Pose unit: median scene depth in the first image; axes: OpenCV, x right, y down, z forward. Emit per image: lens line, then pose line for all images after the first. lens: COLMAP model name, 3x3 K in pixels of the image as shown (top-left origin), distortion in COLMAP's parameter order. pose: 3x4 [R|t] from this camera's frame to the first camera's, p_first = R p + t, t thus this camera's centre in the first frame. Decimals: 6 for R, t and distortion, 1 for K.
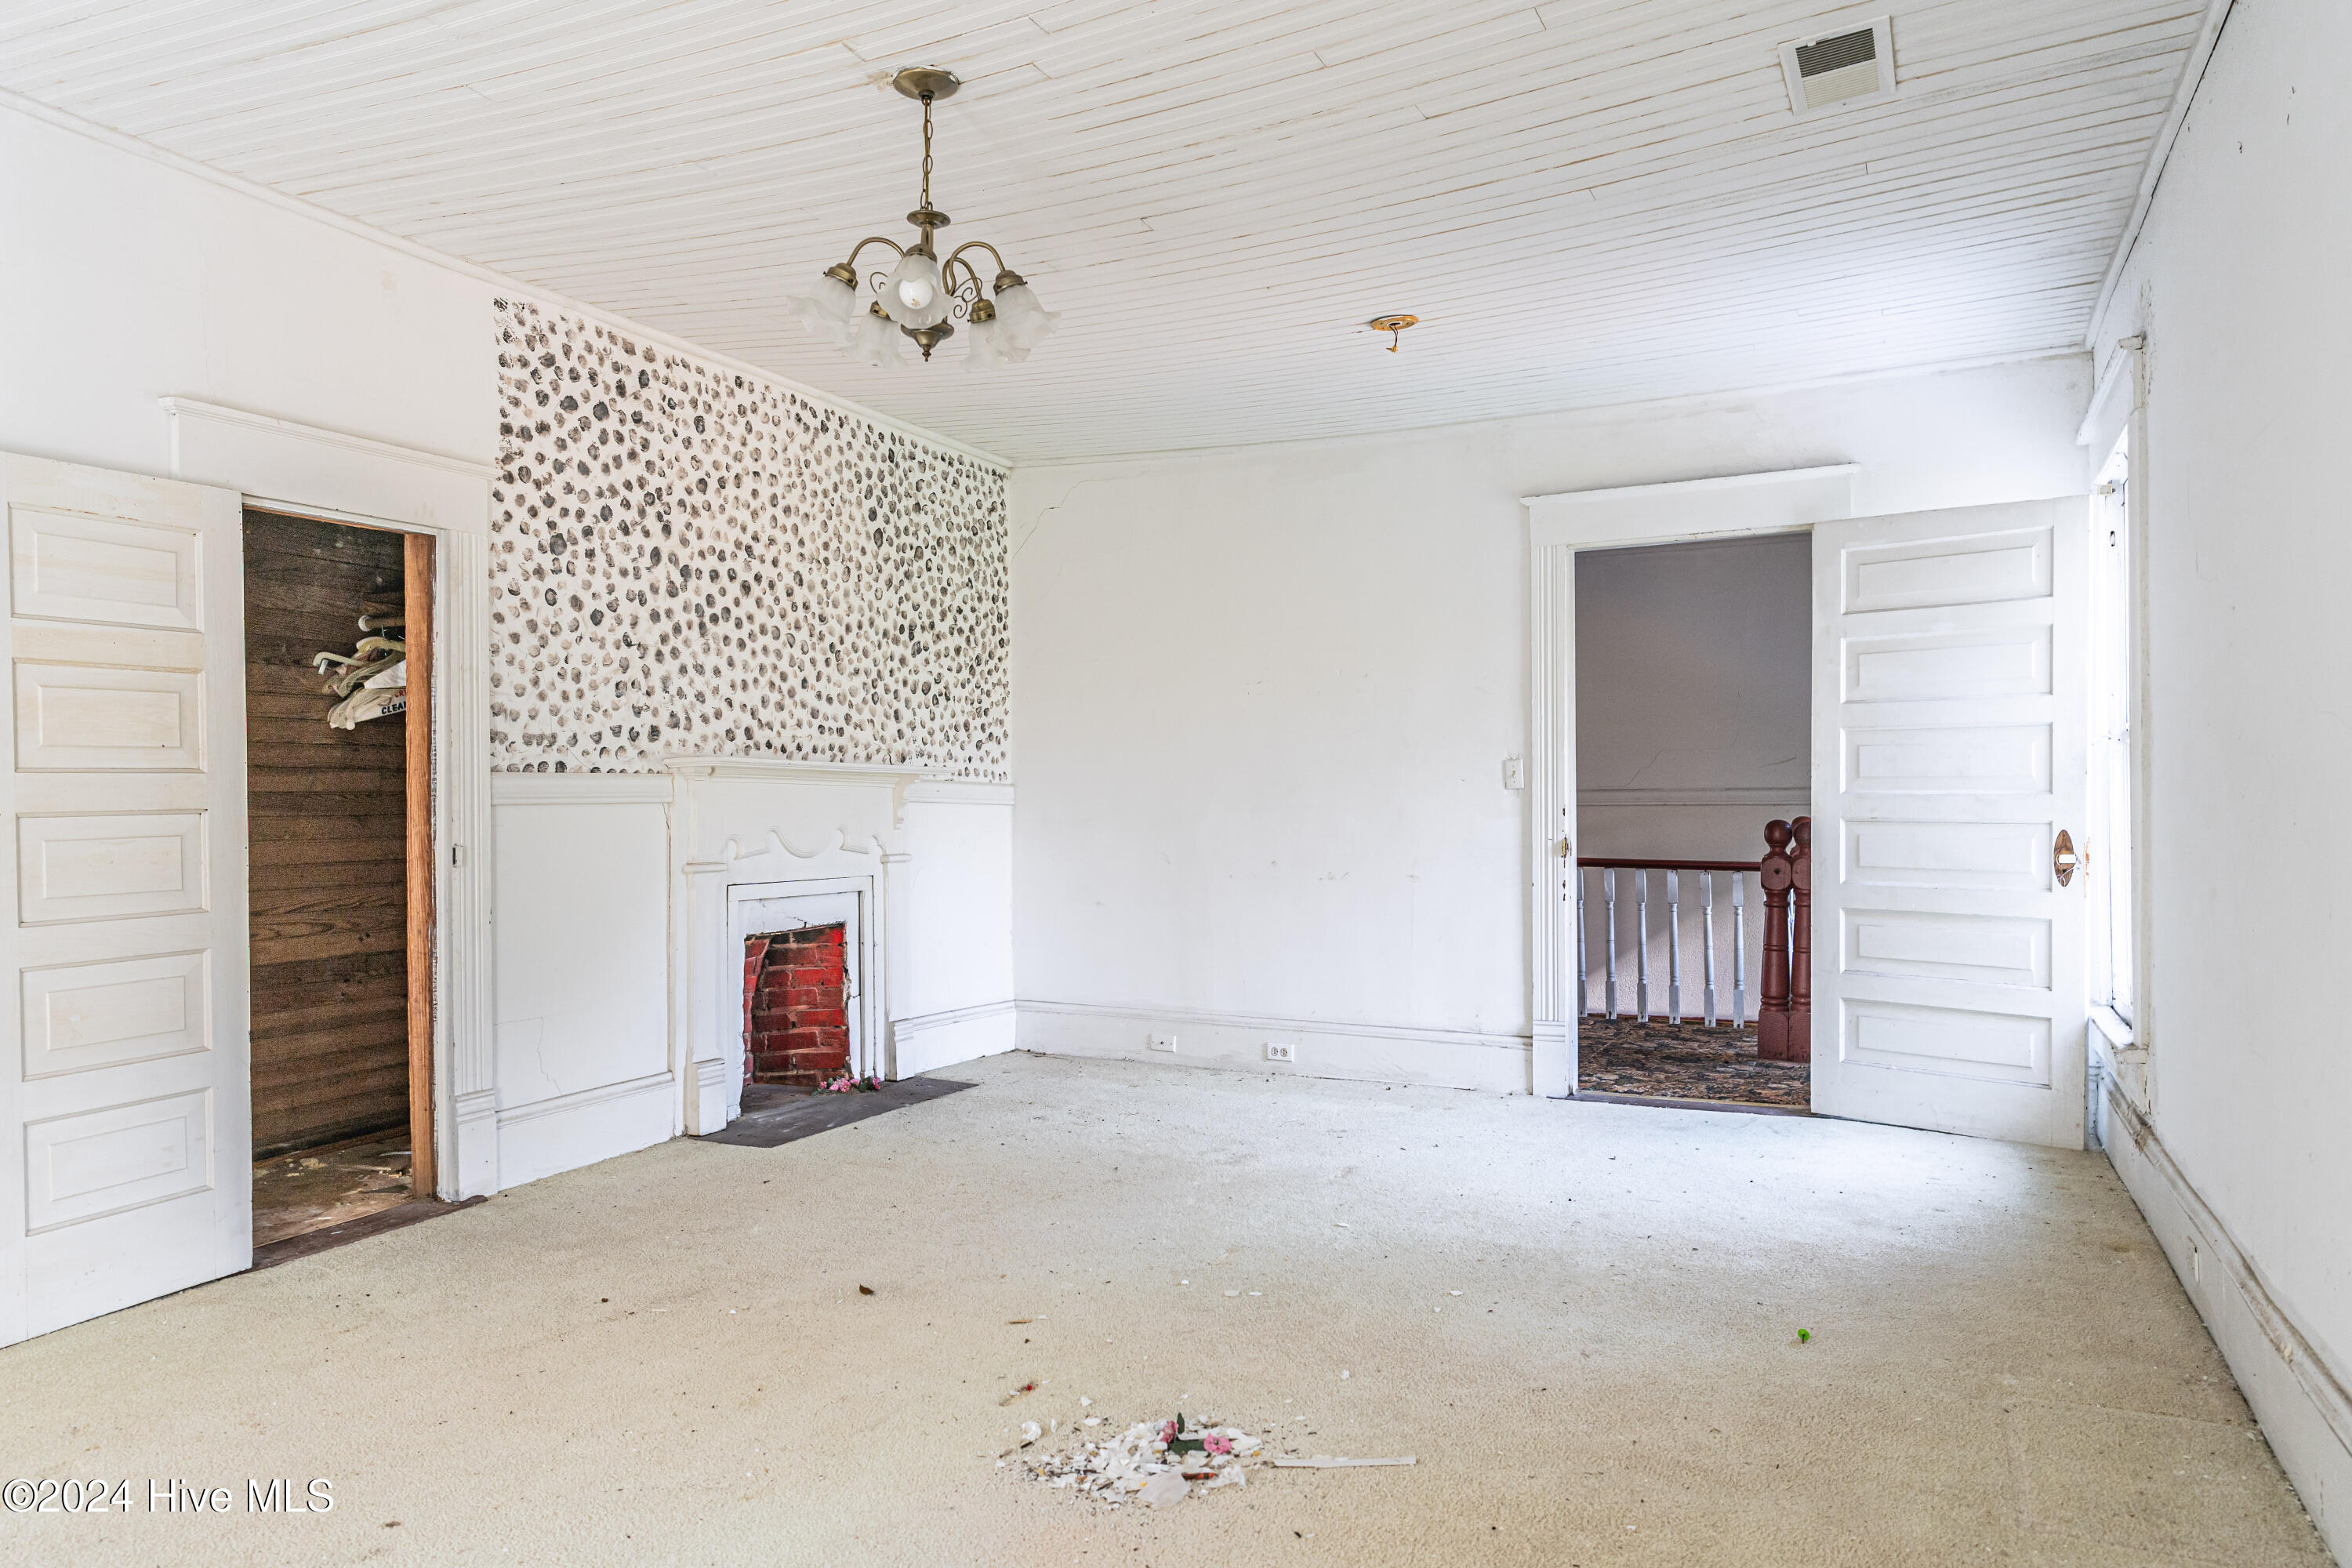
lens RADIAL K [[1568.6, 0, 1170.8], [0, 1568.6, 798.6], [0, 0, 1]] dist [-0.002477, 0.005858]
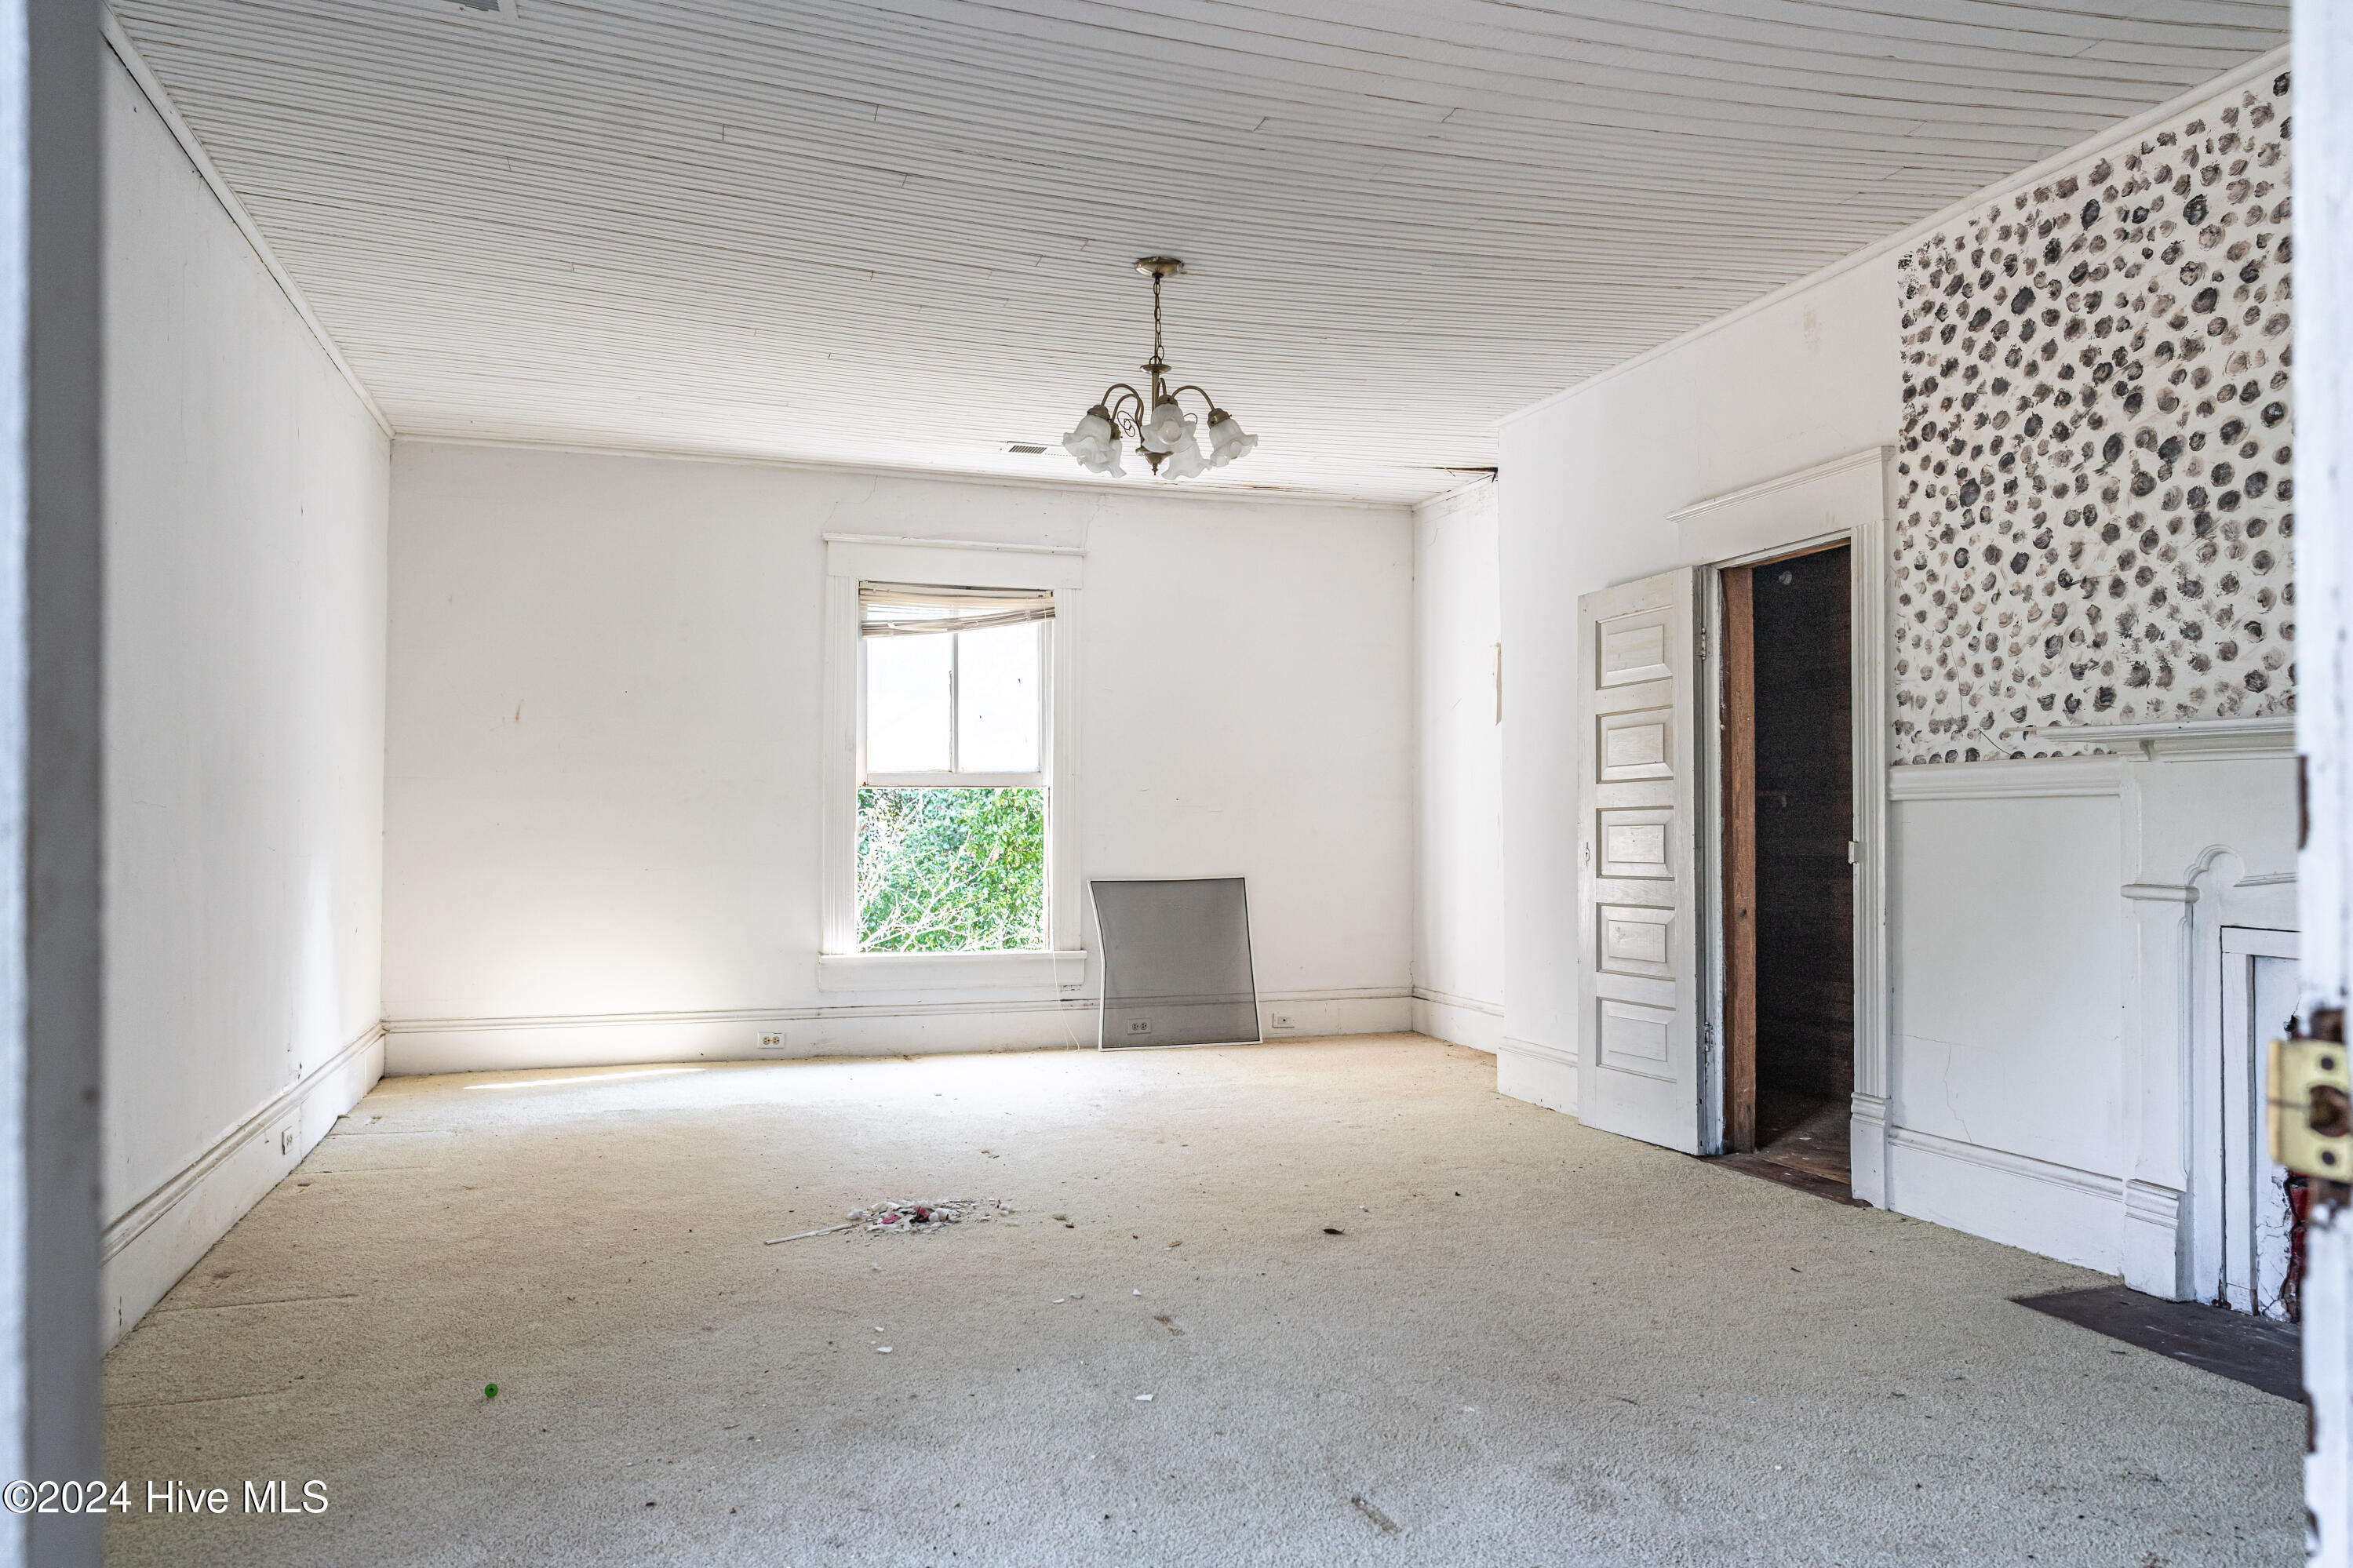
lens RADIAL K [[1569.0, 0, 1171.3], [0, 1569.0, 798.6], [0, 0, 1]] dist [-0.002477, 0.005858]
pose [[-0.724539, -0.003312, -0.689226, 0.491668], [0.006039, 0.999920, -0.011153, 0.009962], [0.689208, -0.012243, -0.724461, 1.276045]]
